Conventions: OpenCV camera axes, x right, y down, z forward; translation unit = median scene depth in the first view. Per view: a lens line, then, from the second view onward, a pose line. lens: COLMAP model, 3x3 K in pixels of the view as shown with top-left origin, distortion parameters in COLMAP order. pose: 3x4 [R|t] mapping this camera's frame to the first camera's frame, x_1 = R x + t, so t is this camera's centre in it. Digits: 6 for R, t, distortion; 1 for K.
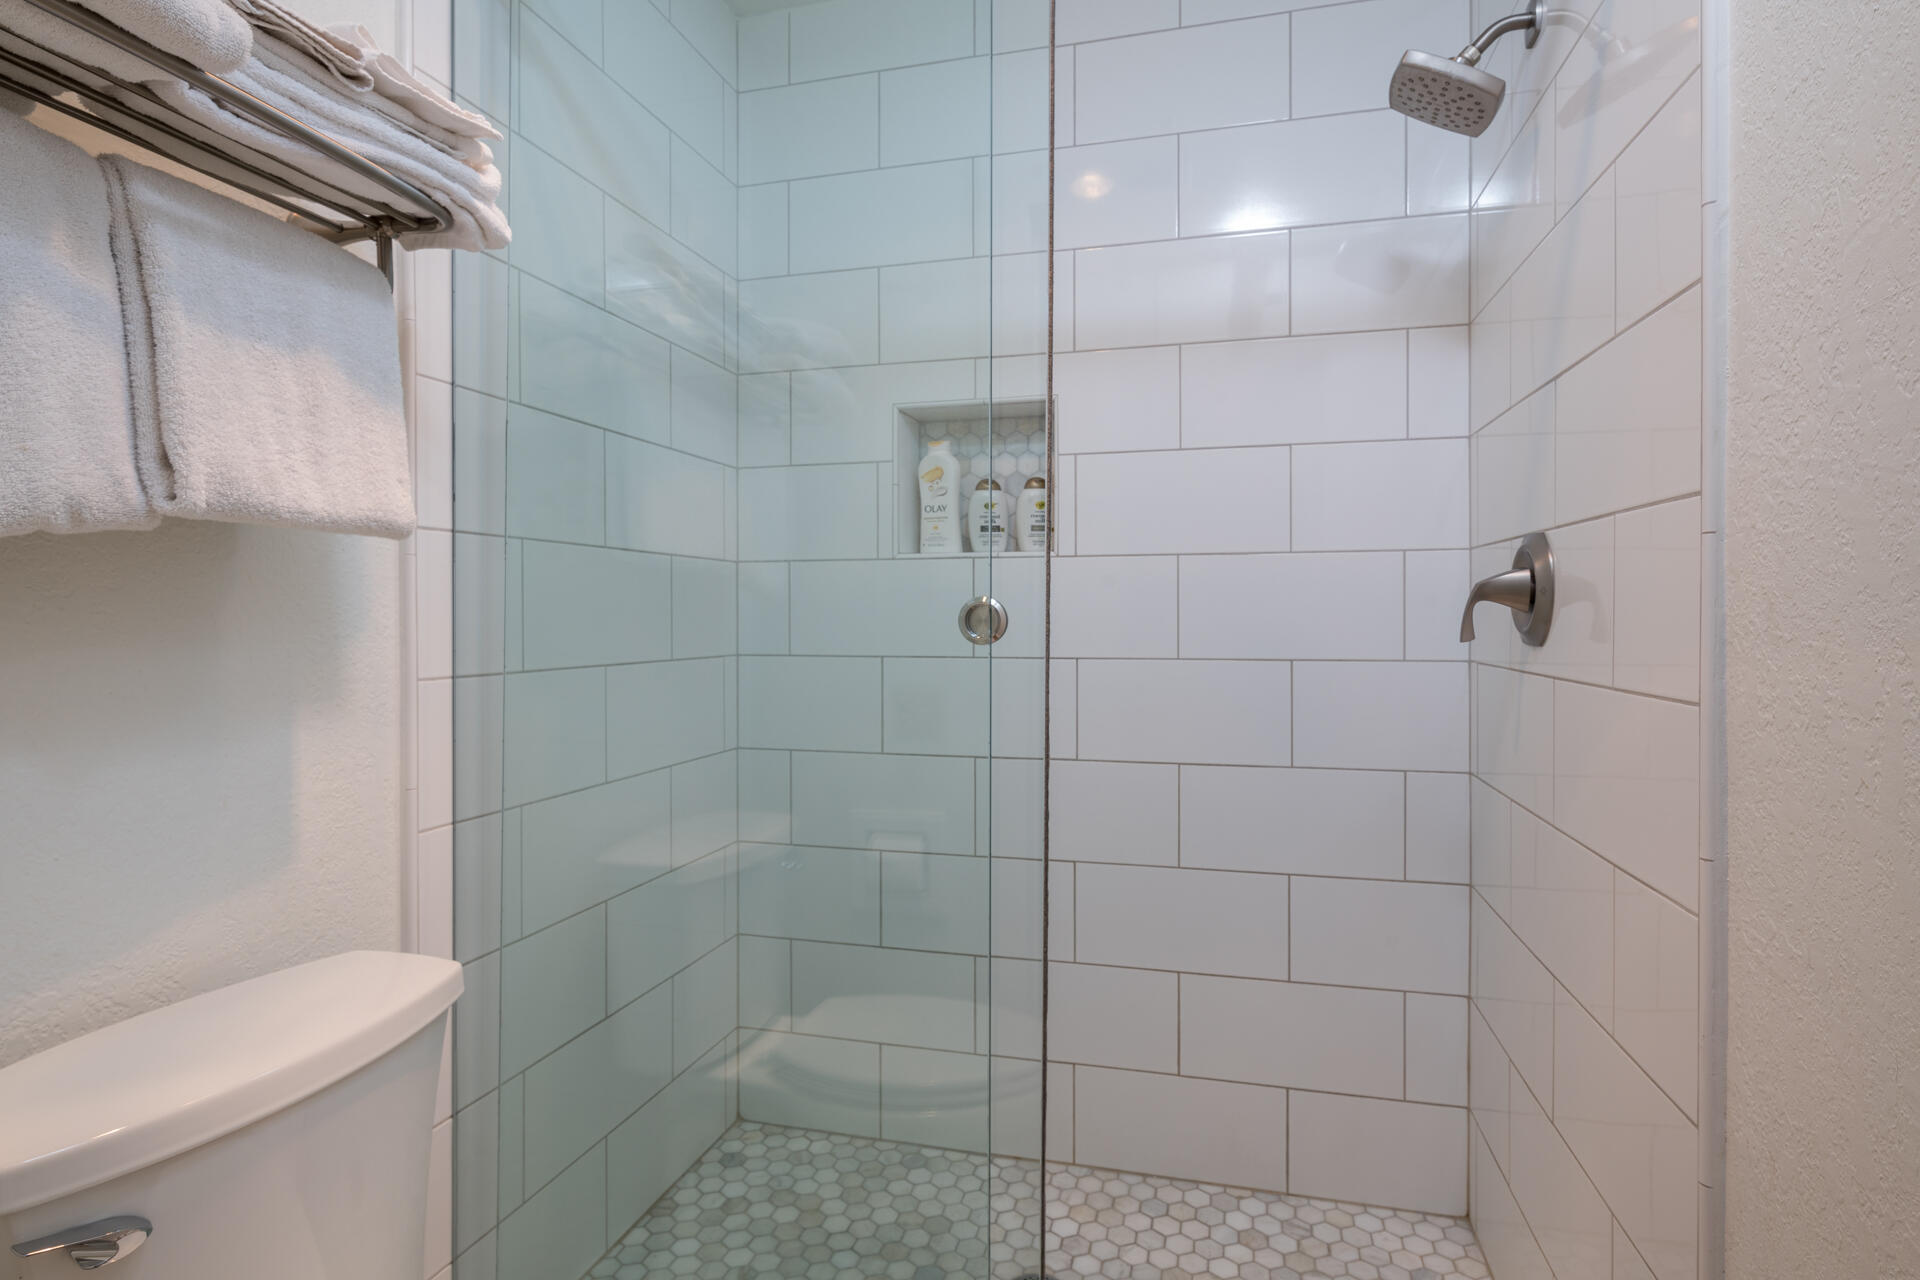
lens RADIAL K [[983.4, 0, 962.8], [0, 983.4, 632.2], [0, 0, 1]] dist [-0.003343, -0.000493]
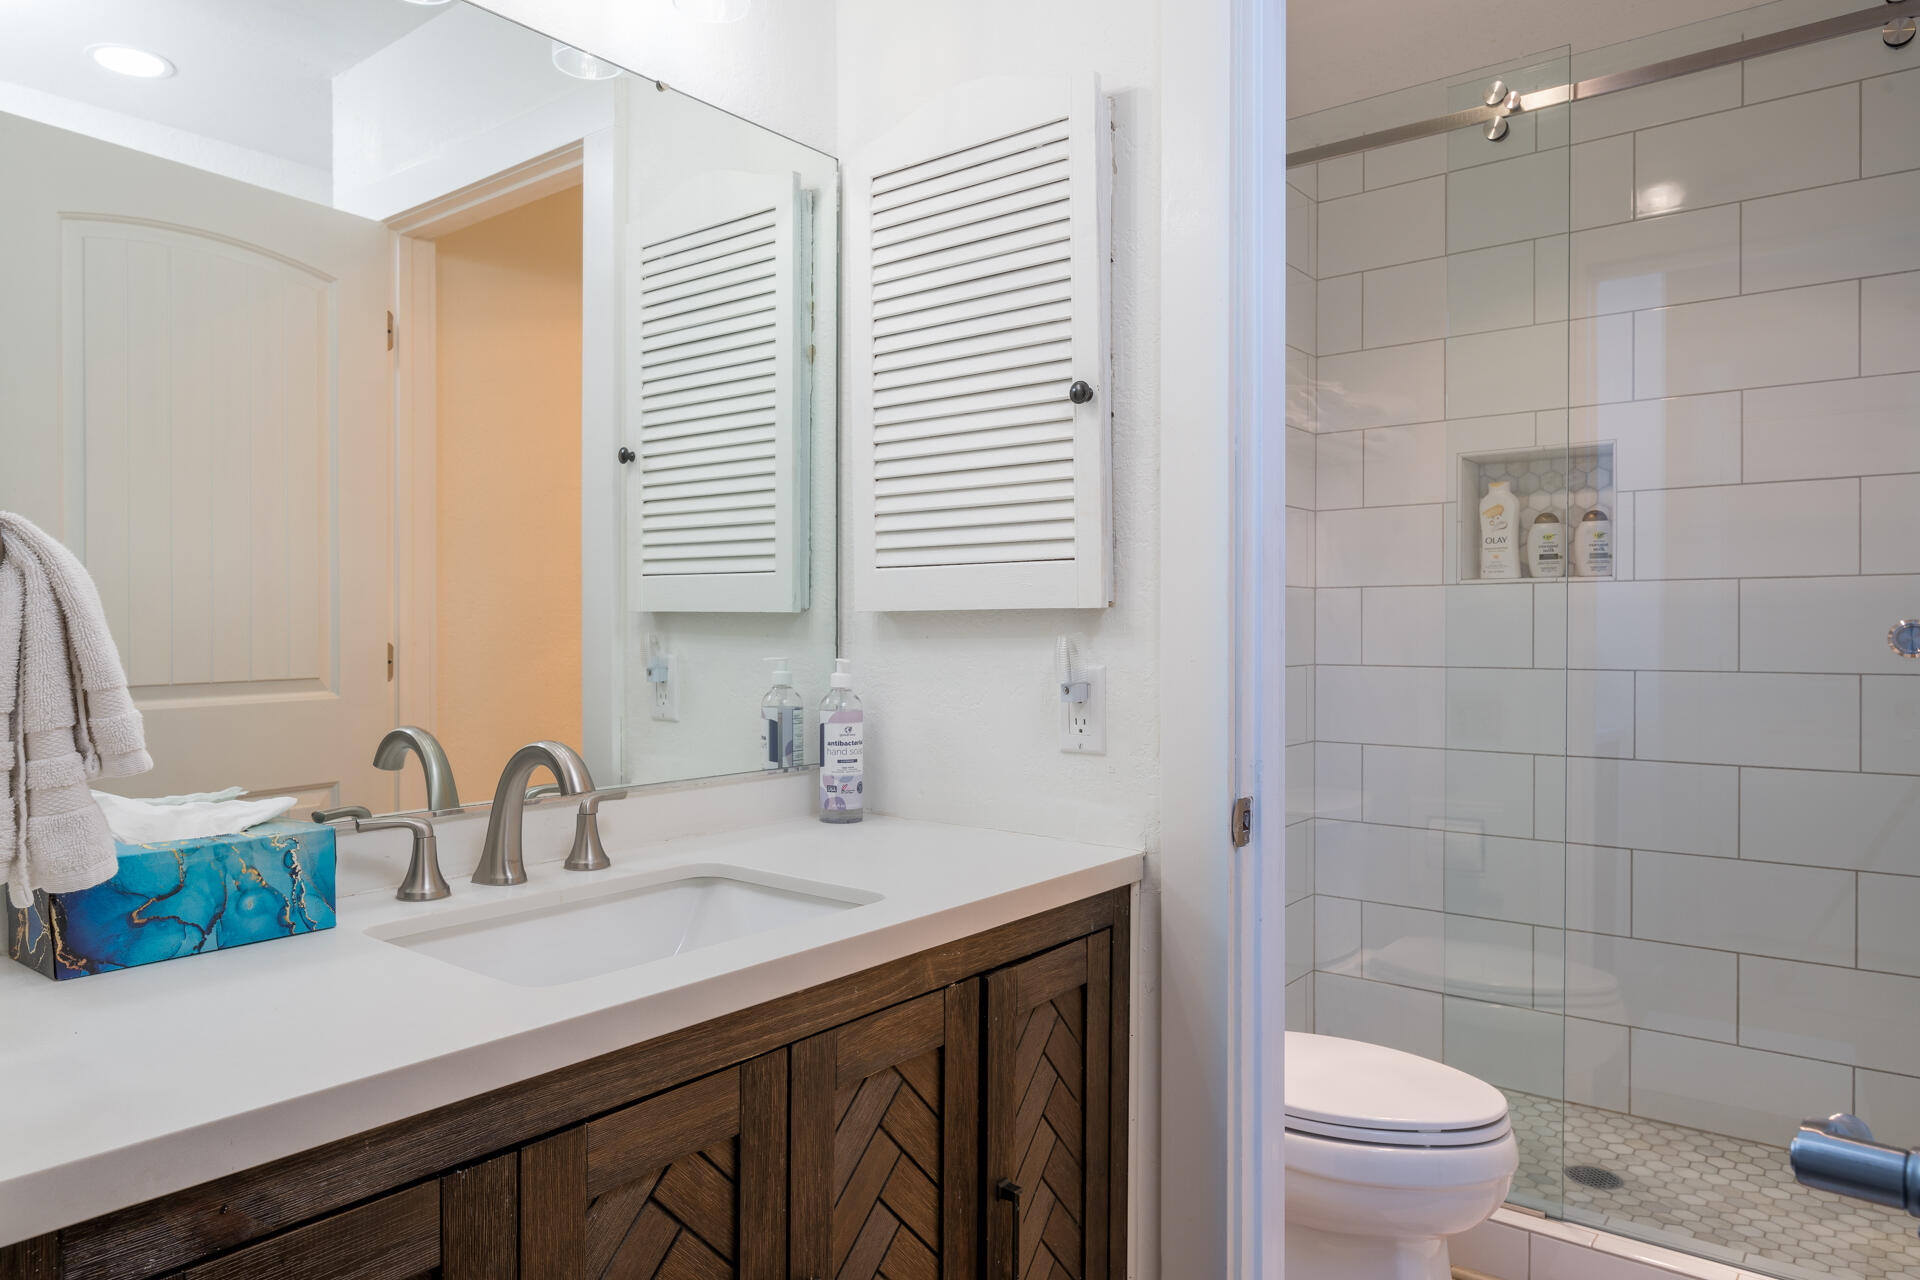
lens RADIAL K [[1243.6, 0, 912.9], [0, 1243.6, 649.6], [0, 0, 1]] dist [0.008152, -0.005416]
pose [[0.914097, 0.004989, -0.405466, -0.060039], [-0.004262, 0.999987, 0.002695, 0.002376], [0.405474, -0.000735, 0.914106, -0.628536]]
